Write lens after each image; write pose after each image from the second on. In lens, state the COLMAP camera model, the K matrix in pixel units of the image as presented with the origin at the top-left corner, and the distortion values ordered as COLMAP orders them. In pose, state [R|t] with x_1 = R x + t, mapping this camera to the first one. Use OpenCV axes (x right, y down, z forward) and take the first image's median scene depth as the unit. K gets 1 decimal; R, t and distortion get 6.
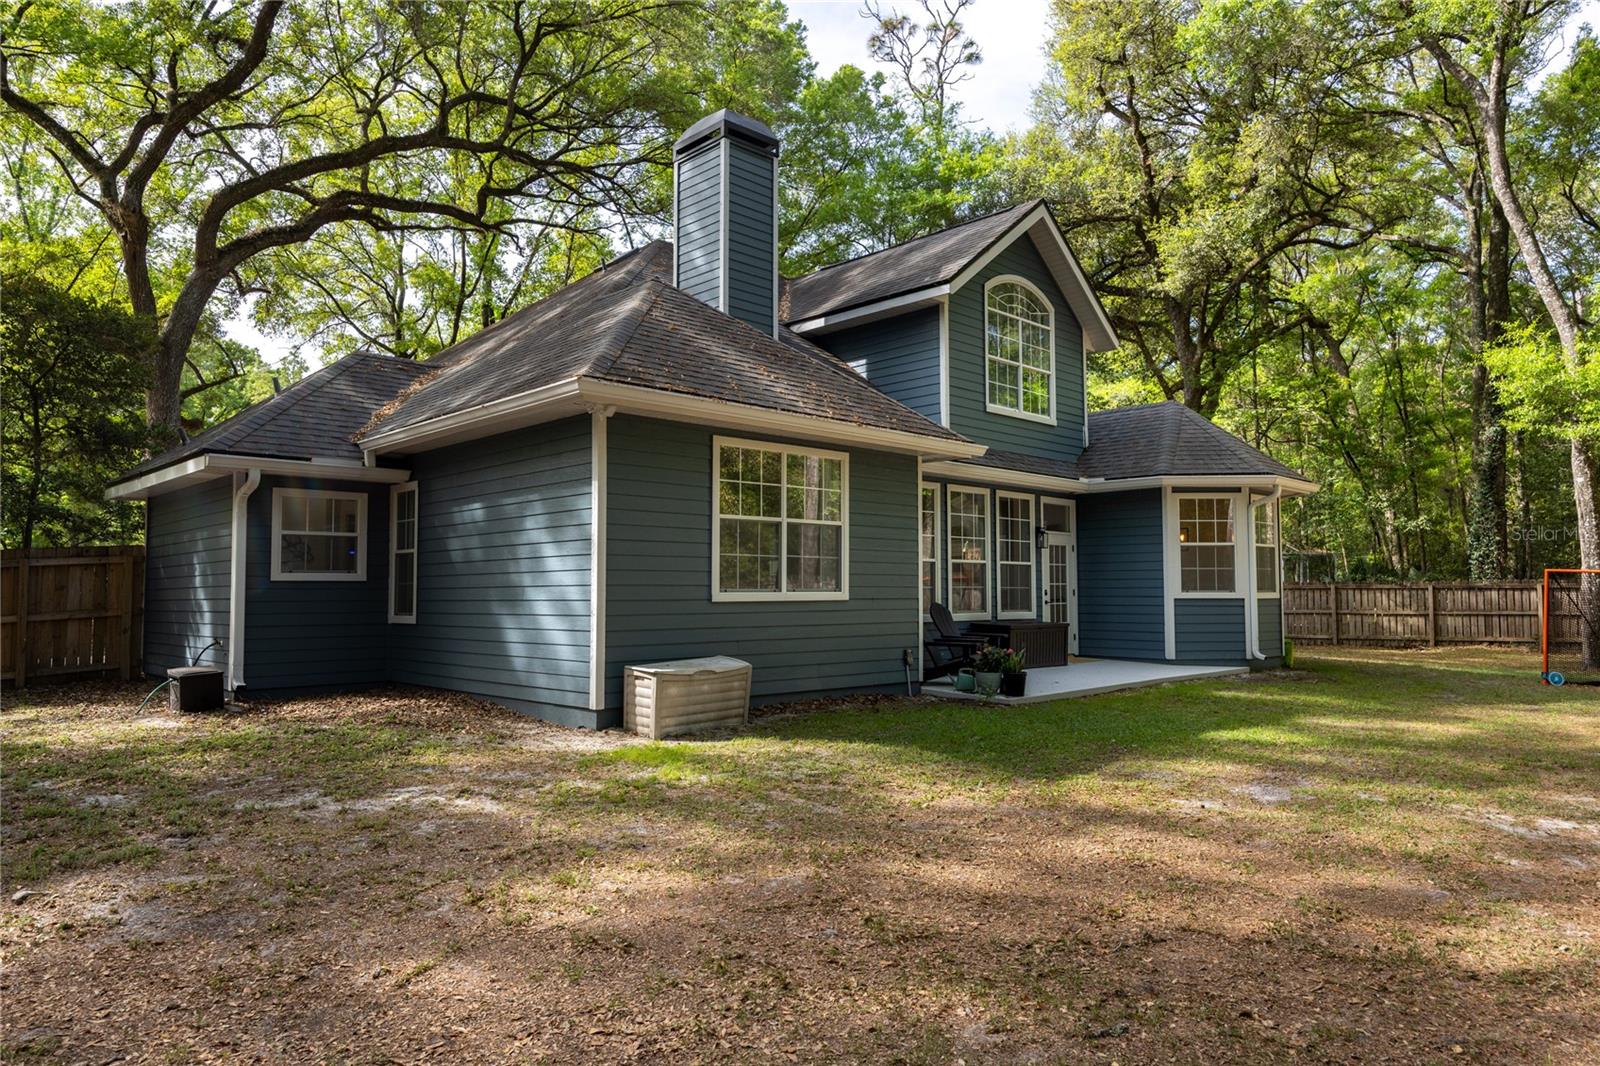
lens RADIAL K [[1031.4, 0, 800.0], [0, 1031.4, 533.0], [0, 0, 1]] dist [0.001171, 0.000600]
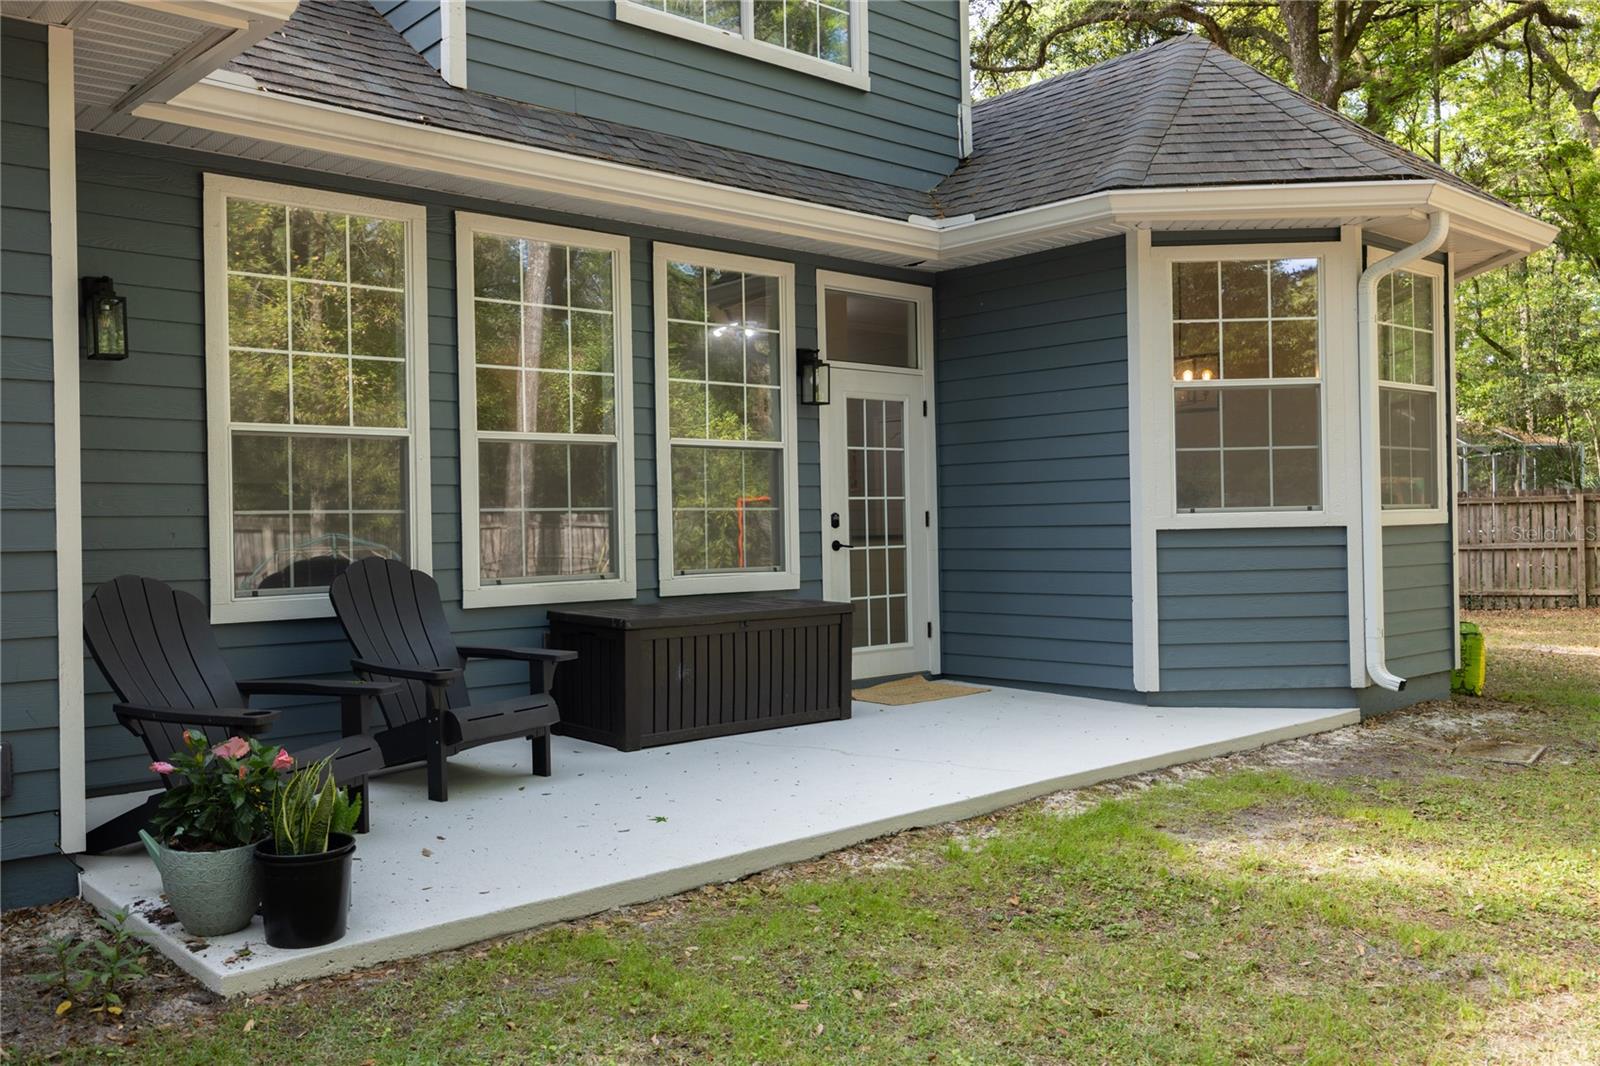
lens RADIAL K [[1390.2, 0, 800.0], [0, 1390.2, 533.0], [0, 0, 1]] dist [0.001109, -0.001056]
pose [[0.999312, -0.018484, -0.032153, 0.242265], [0.020485, 0.997799, 0.063074, 0.029193], [0.030917, -0.063689, 0.997491, 0.477945]]
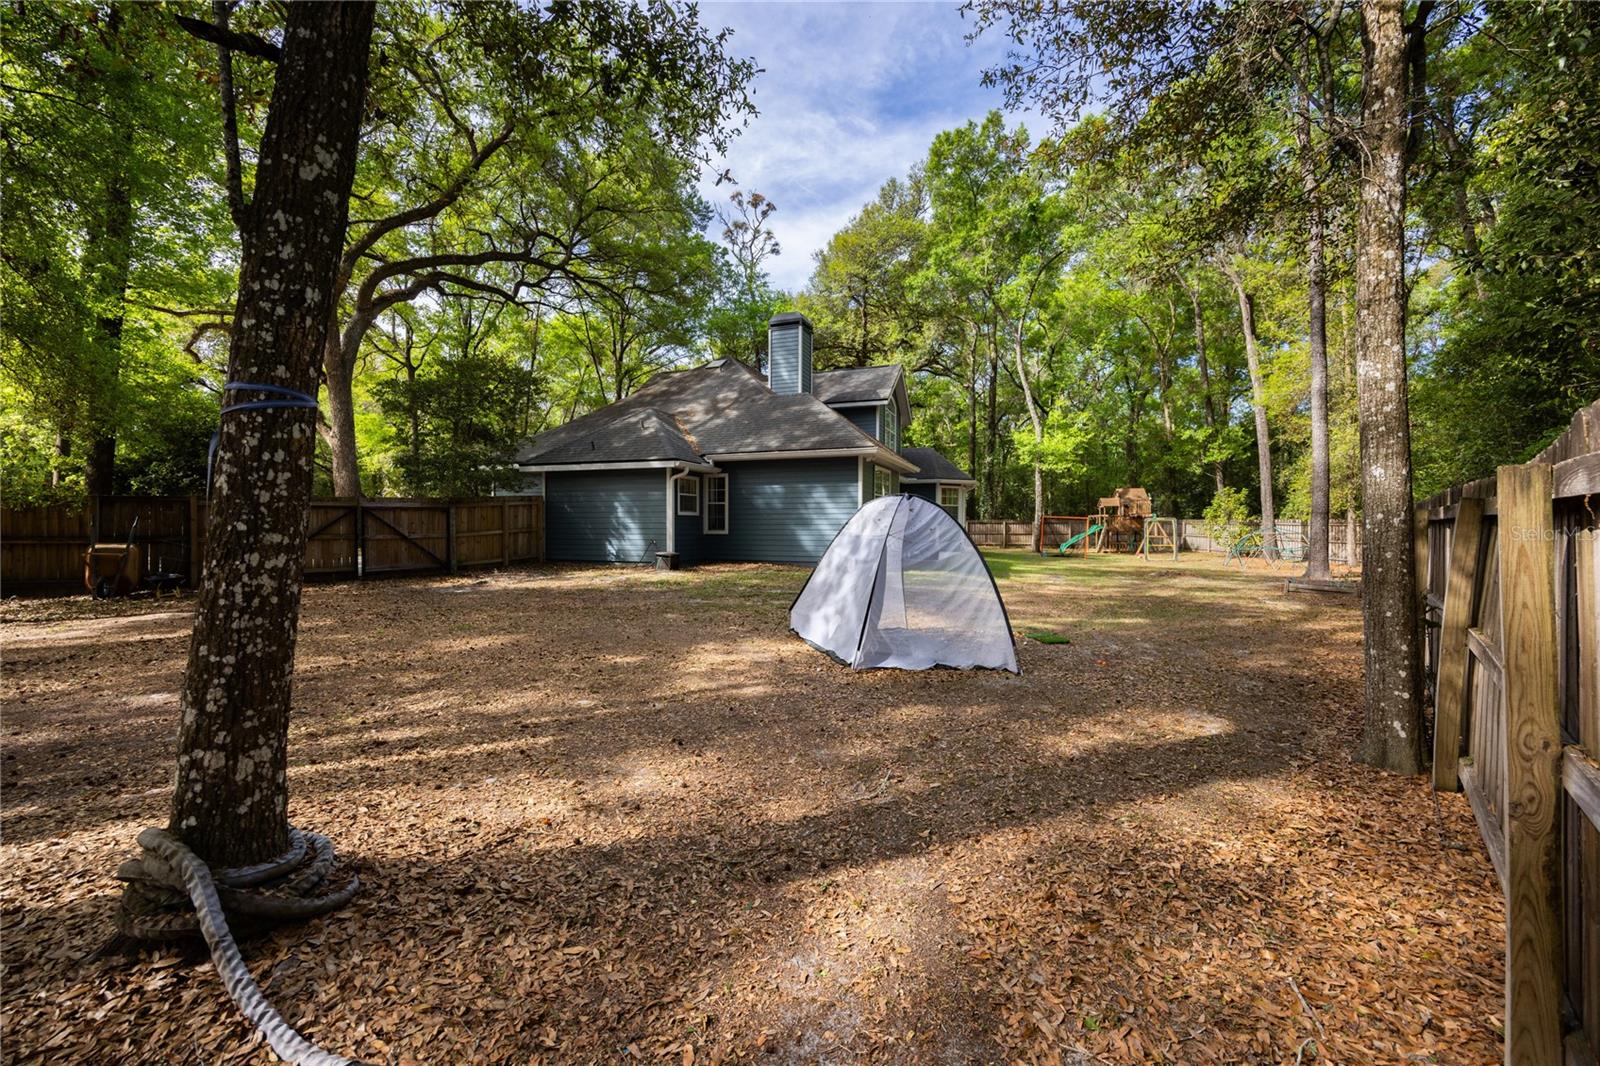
lens RADIAL K [[633.8, 0, 800.0], [0, 633.8, 533.0], [0, 0, 1]] dist [0.017056, -0.000005]
pose [[0.900366, -0.000393, 0.435133, -0.635229], [-0.029231, 0.997686, 0.061385, -0.006359], [-0.434150, -0.067988, 0.898271, -0.281883]]
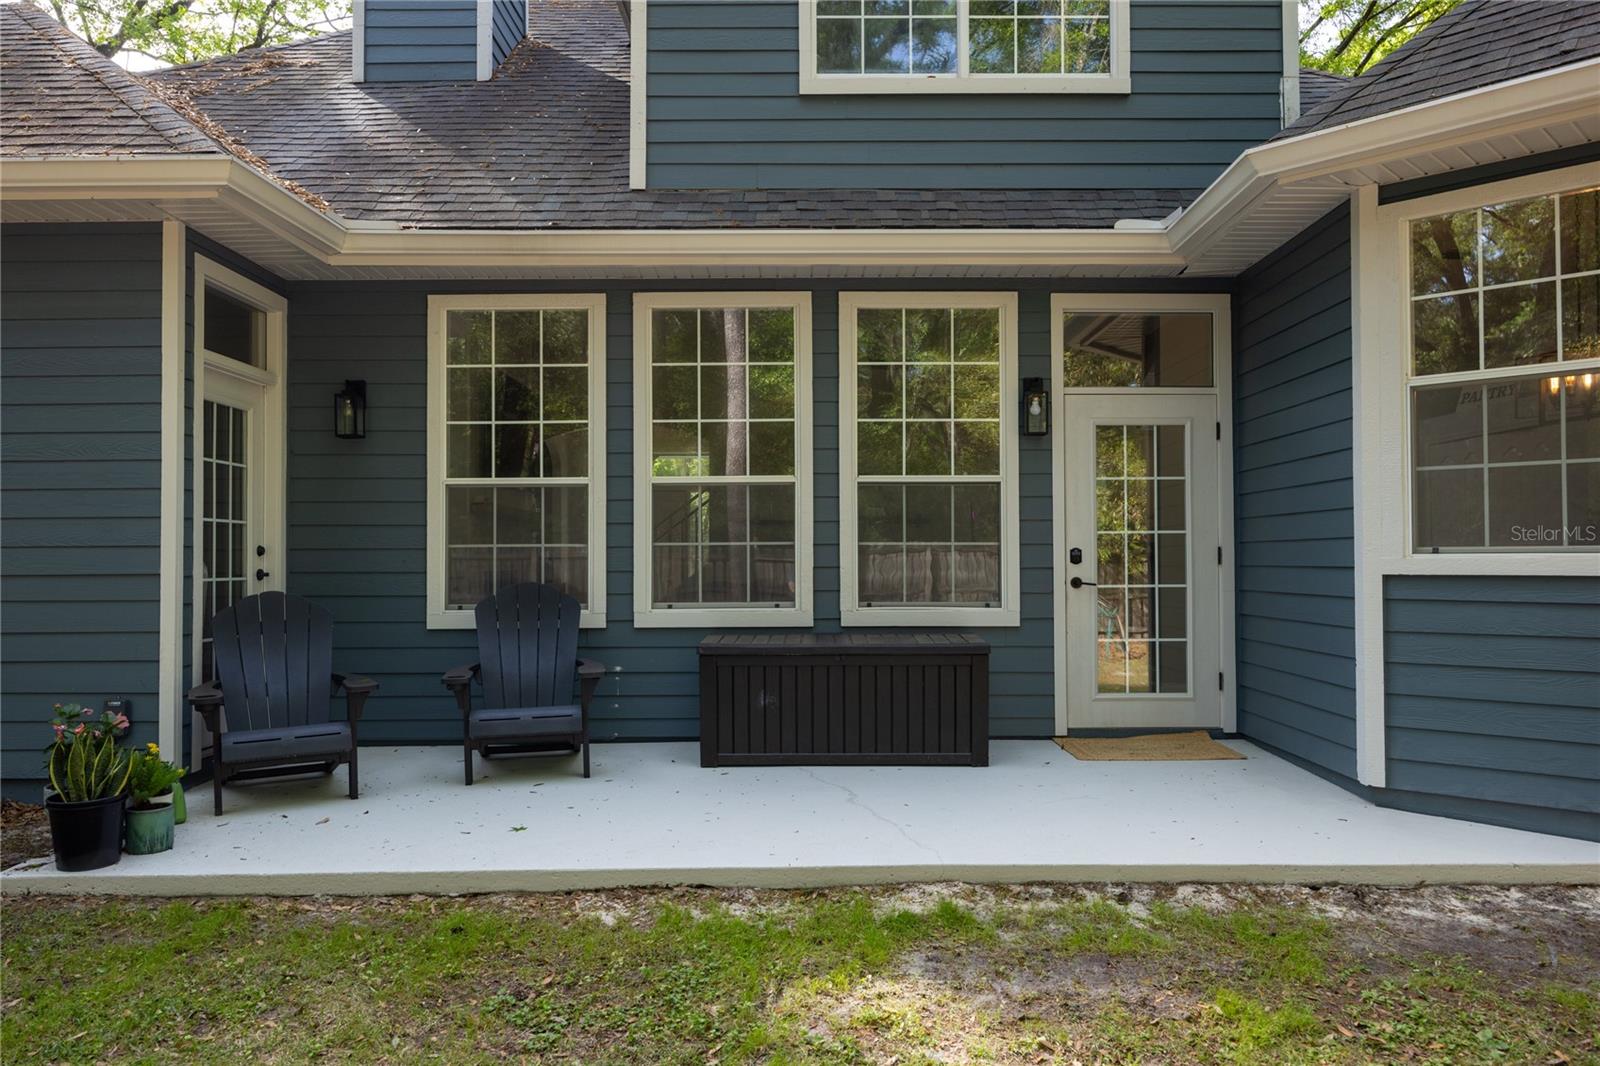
lens RADIAL K [[1163.1, 0, 805.8], [0, 1163.1, 535.7], [0, 0, 1]] dist [0.003390, -0.001337]
pose [[0.711204, -0.016560, -0.702790, 0.461886], [0.044087, 0.998805, 0.021081, 0.037604], [0.701602, -0.045977, 0.711085, 0.639927]]
